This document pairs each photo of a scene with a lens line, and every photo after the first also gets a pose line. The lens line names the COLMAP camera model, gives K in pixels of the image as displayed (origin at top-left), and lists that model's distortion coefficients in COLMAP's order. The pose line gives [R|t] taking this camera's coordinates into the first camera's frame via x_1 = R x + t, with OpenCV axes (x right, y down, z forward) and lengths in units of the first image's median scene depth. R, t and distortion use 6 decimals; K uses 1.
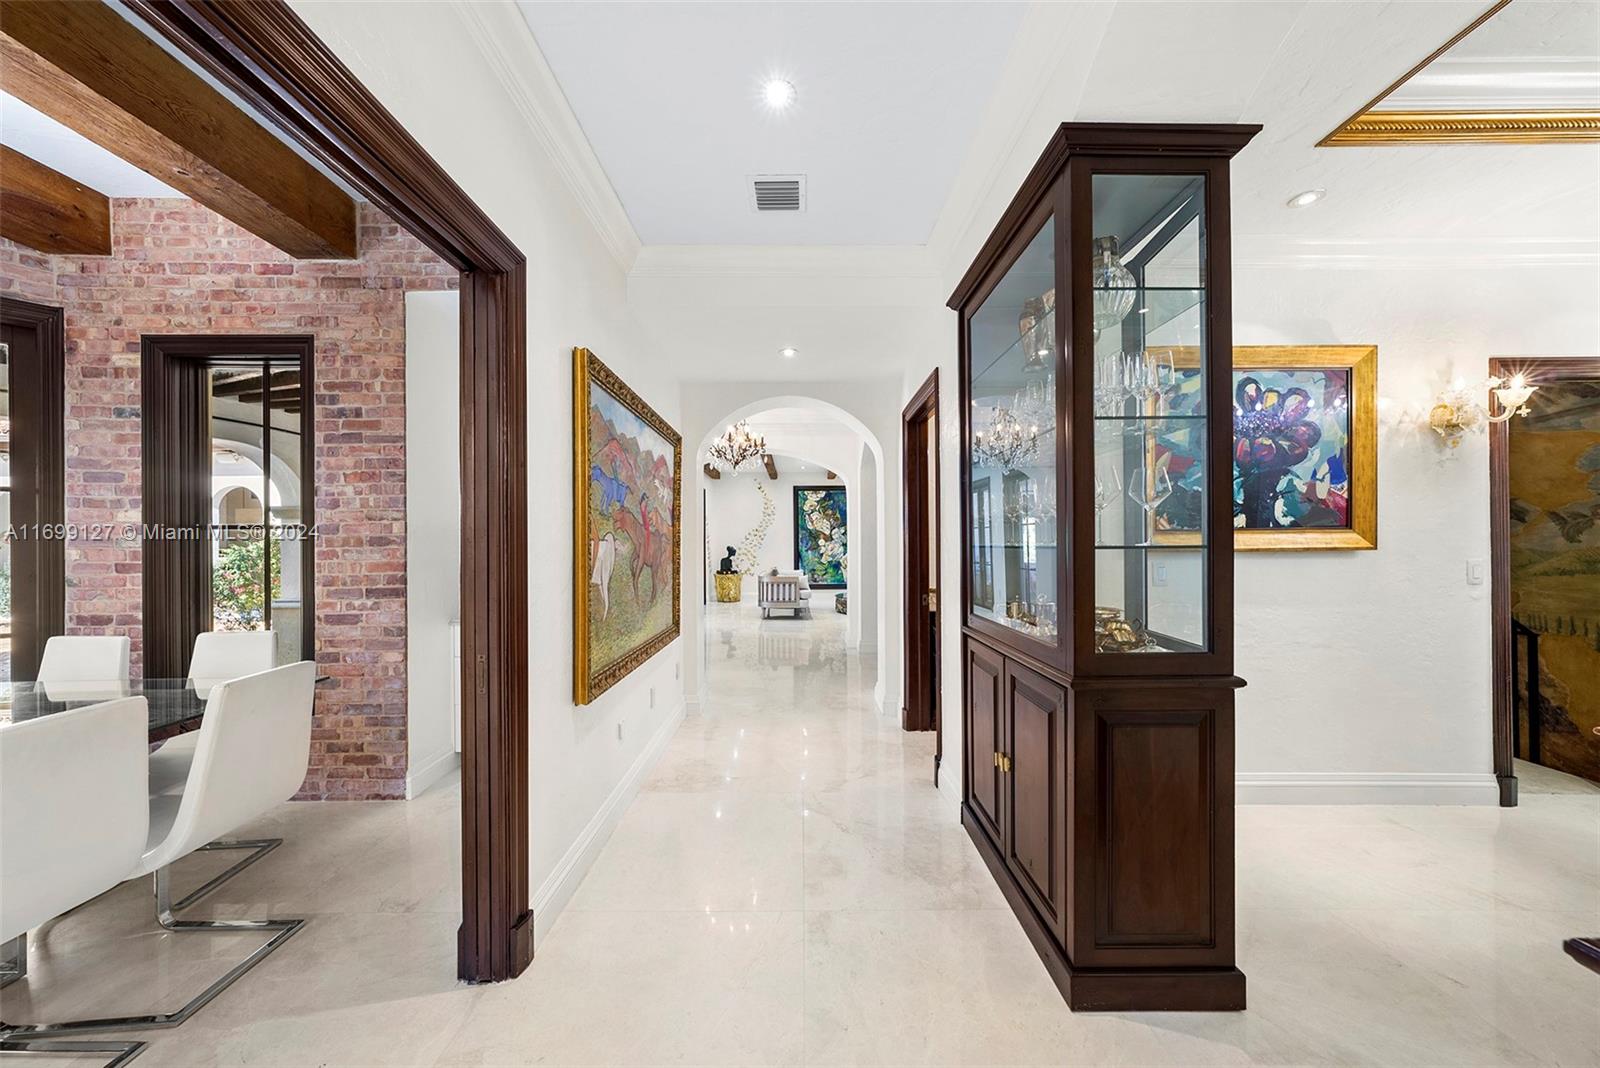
lens RADIAL K [[547.5, 0, 798.0], [0, 547.5, 544.8], [0, 0, 1]] dist [0.002190, 0.000410]
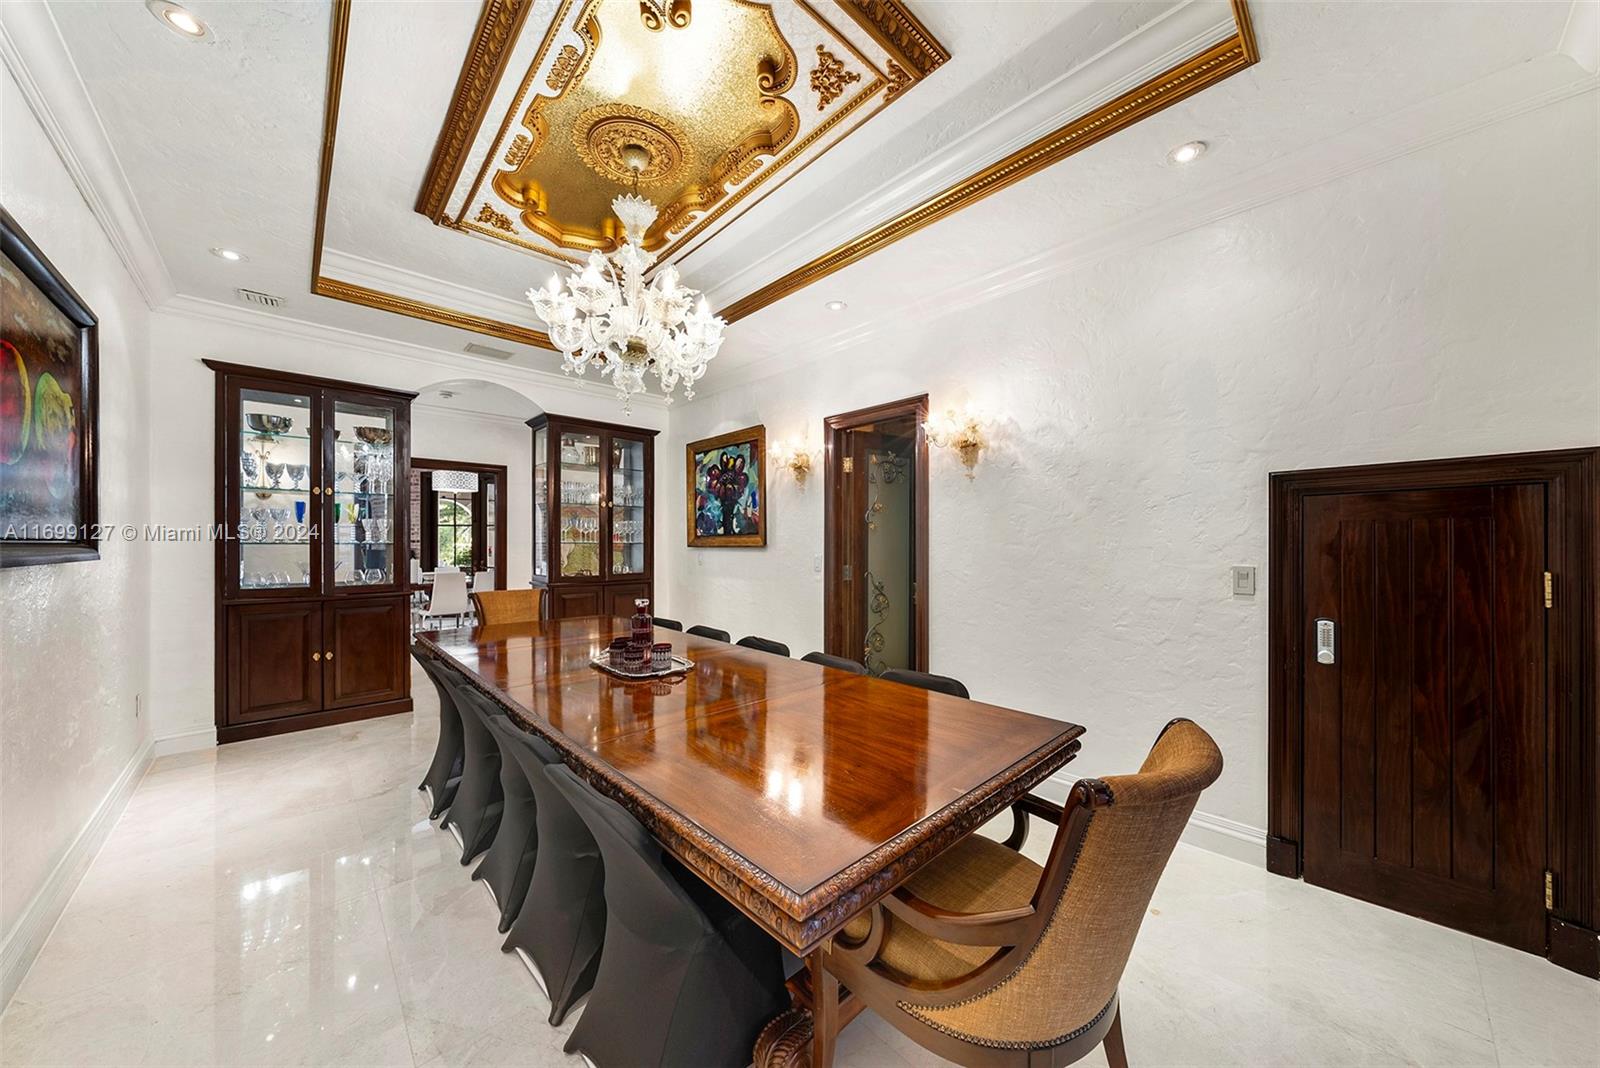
lens RADIAL K [[547.5, 0, 800.5], [0, 547.5, 538.7], [0, 0, 1]] dist [0.002190, 0.000410]
pose [[0.677372, 0.002581, -0.735636, 2.319287], [-0.004392, 0.999990, -0.000536, -0.017165], [0.735628, 0.003593, 0.677377, -0.037796]]
